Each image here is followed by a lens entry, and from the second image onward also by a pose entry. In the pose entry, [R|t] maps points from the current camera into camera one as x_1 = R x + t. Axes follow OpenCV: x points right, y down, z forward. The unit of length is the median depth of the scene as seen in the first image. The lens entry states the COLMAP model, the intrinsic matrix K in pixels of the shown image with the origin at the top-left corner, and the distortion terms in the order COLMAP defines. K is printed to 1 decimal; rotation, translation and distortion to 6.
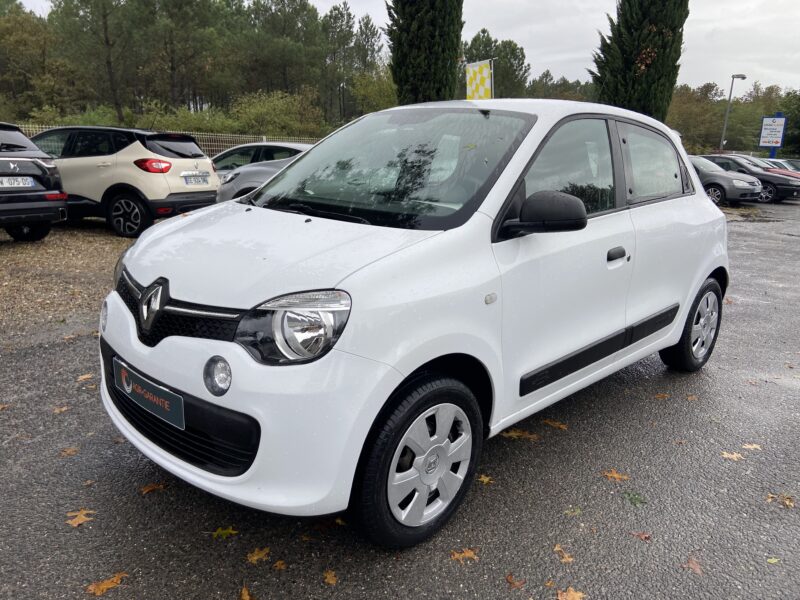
lens RADIAL K [[604.1, 0, 406.7], [0, 604.1, 296.1], [0, 0, 1]] dist [0.046189, -0.045715]
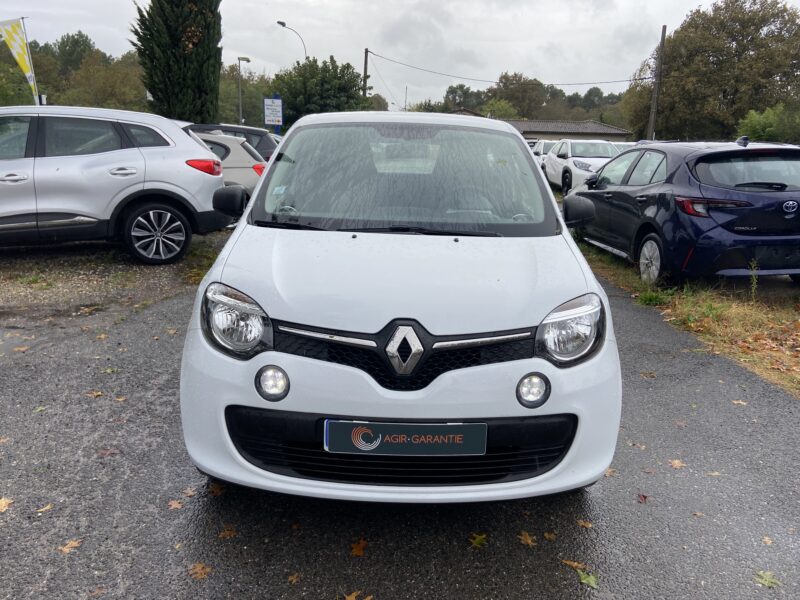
lens RADIAL K [[604.1, 0, 399.5], [0, 604.1, 300.2], [0, 0, 1]] dist [0.046189, -0.045715]
pose [[0.724267, -0.177143, 0.666377, -0.103110], [0.144718, 0.983963, 0.104278, -0.015084], [-0.674162, 0.020912, 0.738287, 0.029313]]
